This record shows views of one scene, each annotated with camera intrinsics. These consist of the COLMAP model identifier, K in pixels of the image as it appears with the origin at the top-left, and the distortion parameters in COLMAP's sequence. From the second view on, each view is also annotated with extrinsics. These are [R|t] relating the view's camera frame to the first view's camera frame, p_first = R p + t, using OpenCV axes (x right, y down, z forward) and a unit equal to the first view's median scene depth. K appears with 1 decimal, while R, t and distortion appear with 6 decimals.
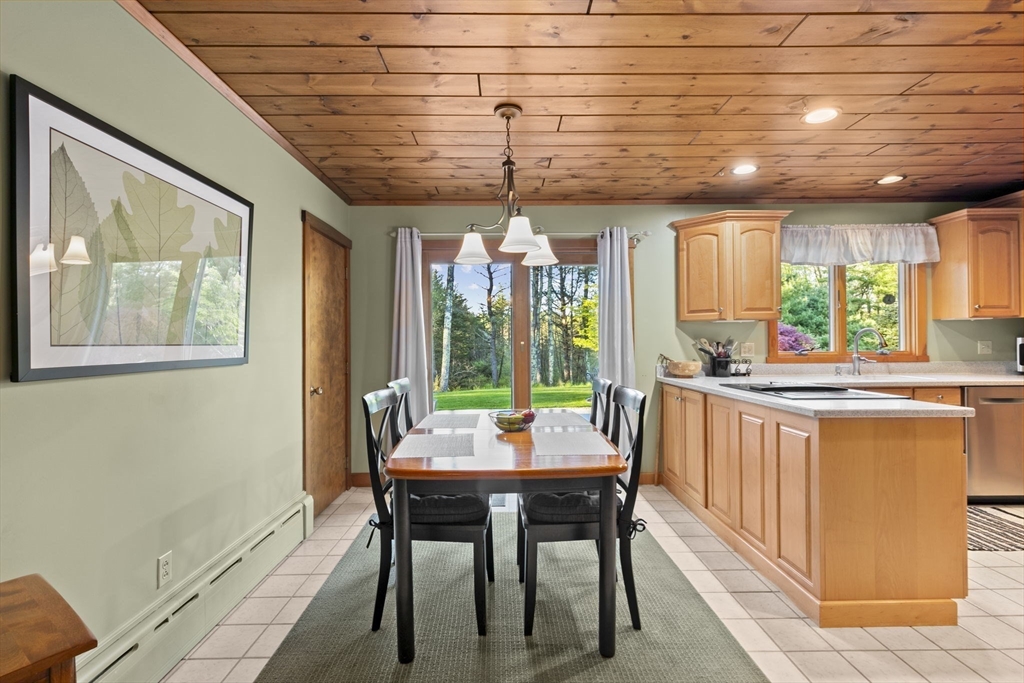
lens RADIAL K [[459.2, 0, 508.5], [0, 459.2, 338.2], [0, 0, 1]] dist [0.007663, -0.001399]
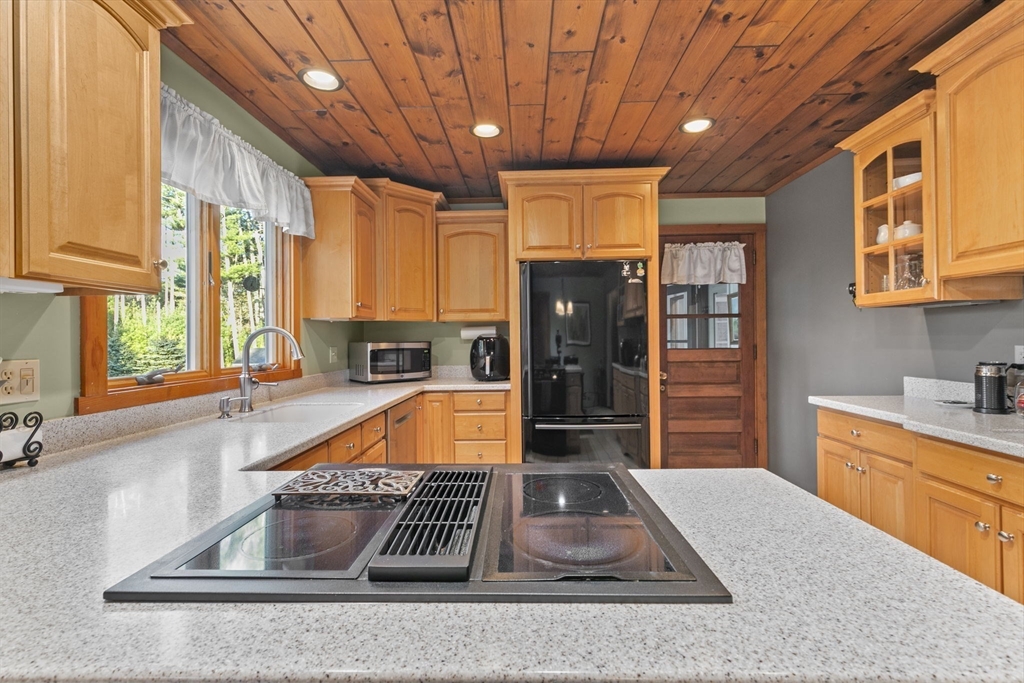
lens RADIAL K [[459.2, 0, 508.5], [0, 459.2, 338.2], [0, 0, 1]] dist [0.007663, -0.001399]
pose [[0.049333, 0.011219, 0.998719, 0.222567], [0.002137, 0.999933, -0.011338, -0.000273], [-0.998780, 0.002694, 0.049305, 0.662486]]
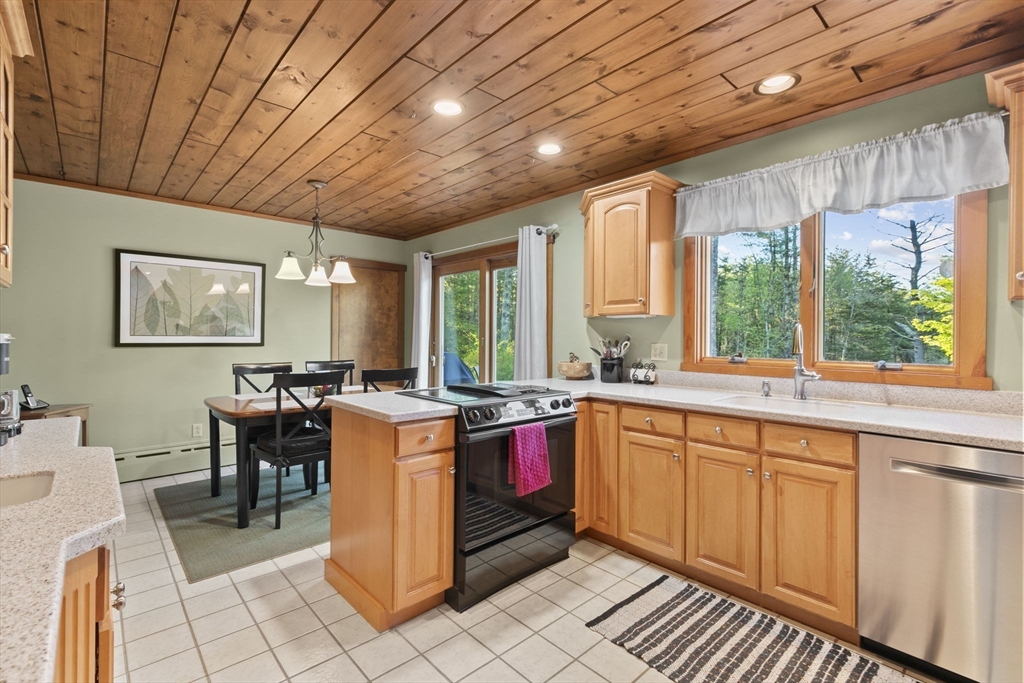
lens RADIAL K [[459.2, 0, 508.5], [0, 459.2, 338.2], [0, 0, 1]] dist [0.007663, -0.001399]
pose [[0.663116, 0.015684, -0.748353, 0.961860], [-0.006652, 0.999864, 0.015061, -0.008986], [0.748488, -0.005009, 0.663130, 0.290133]]
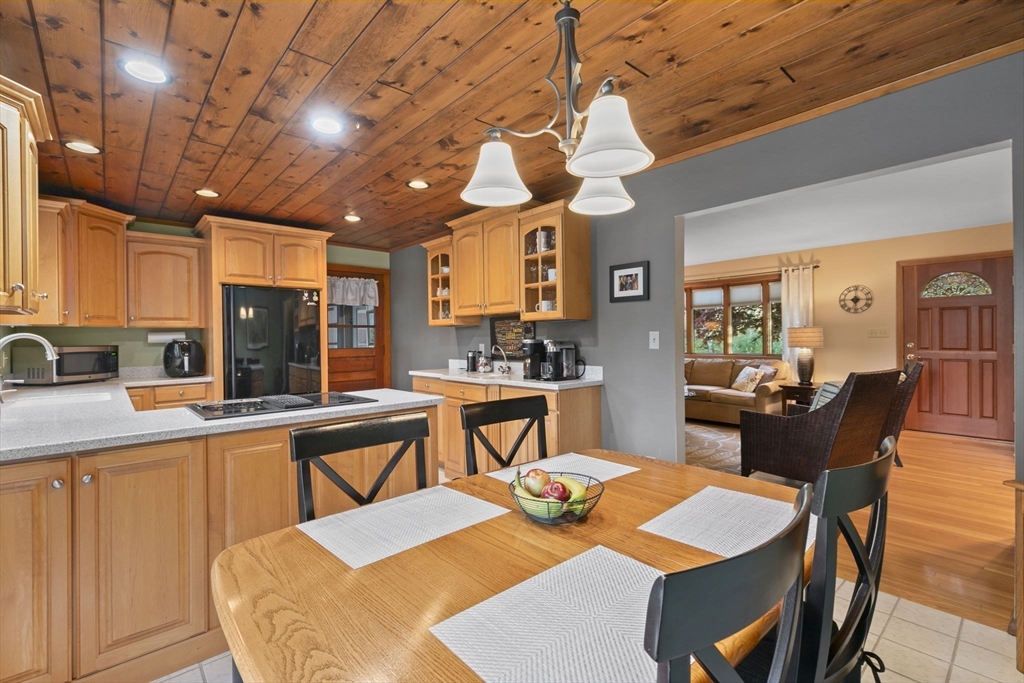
lens RADIAL K [[459.2, 0, 508.5], [0, 459.2, 338.2], [0, 0, 1]] dist [0.007663, -0.001399]
pose [[-0.649457, 0.016733, 0.760214, -0.224846], [0.012335, 0.999858, -0.011470, 0.002822], [-0.760298, 0.001928, -0.649571, 0.873443]]
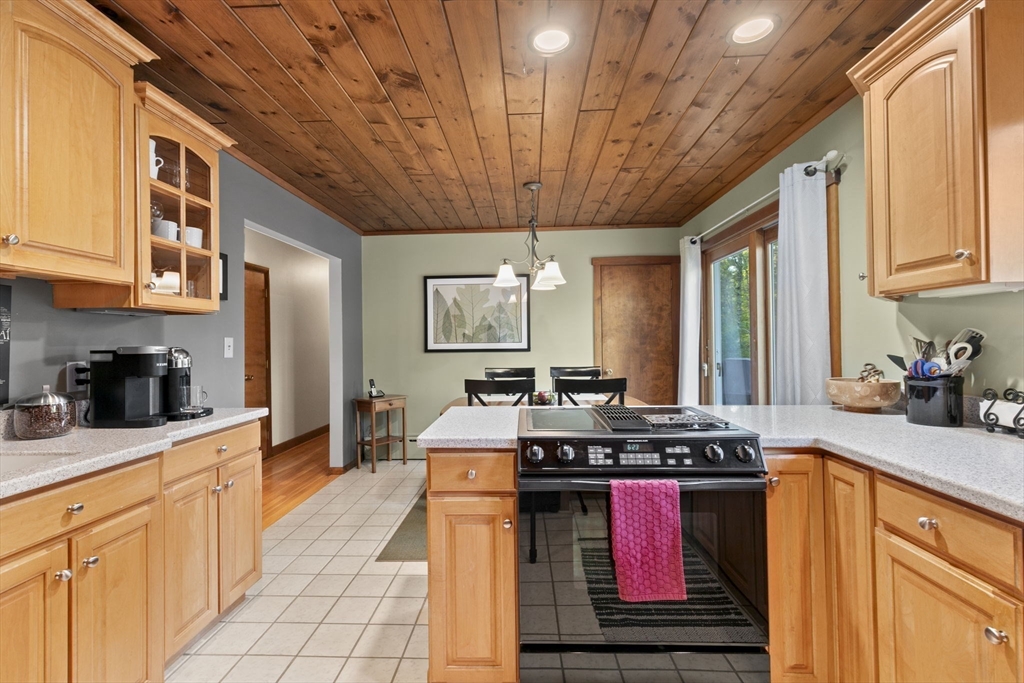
lens RADIAL K [[459.2, 0, 508.5], [0, 459.2, 338.2], [0, 0, 1]] dist [0.007663, -0.001399]
pose [[-0.060032, 0.002253, -0.998194, 0.912431], [0.021445, 0.999770, 0.000967, -0.005478], [0.997966, -0.021348, -0.060066, 0.621222]]
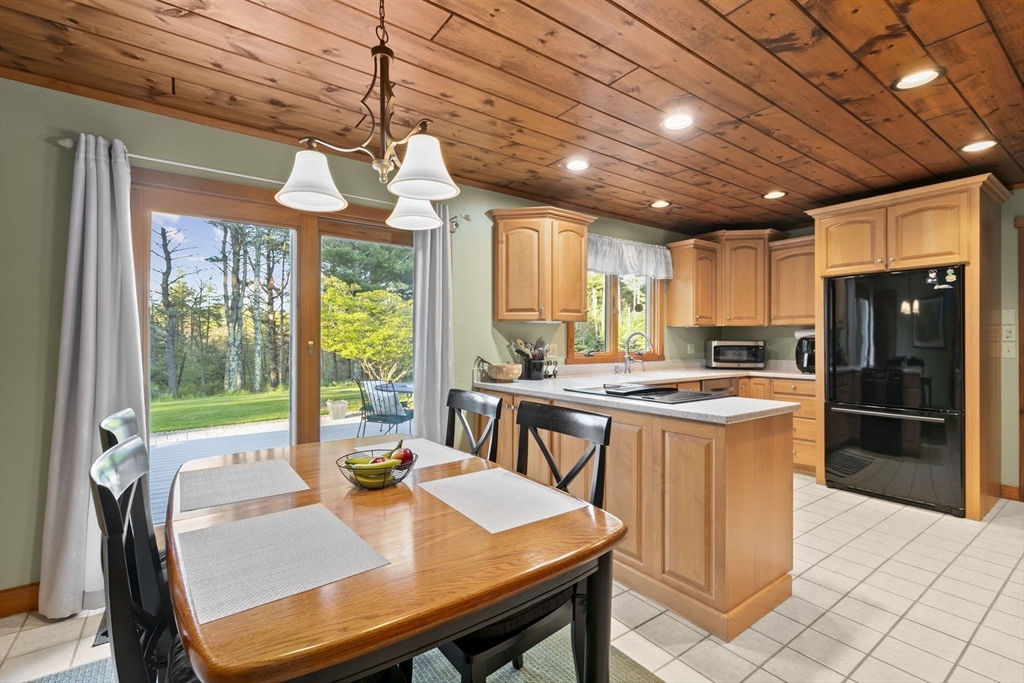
lens RADIAL K [[459.2, 0, 508.5], [0, 459.2, 338.2], [0, 0, 1]] dist [0.007663, -0.001399]
pose [[0.819727, 0.012039, 0.572627, -0.130251], [-0.012538, 0.999917, -0.003073, 0.001385], [-0.572617, -0.004661, 0.819810, 0.244857]]
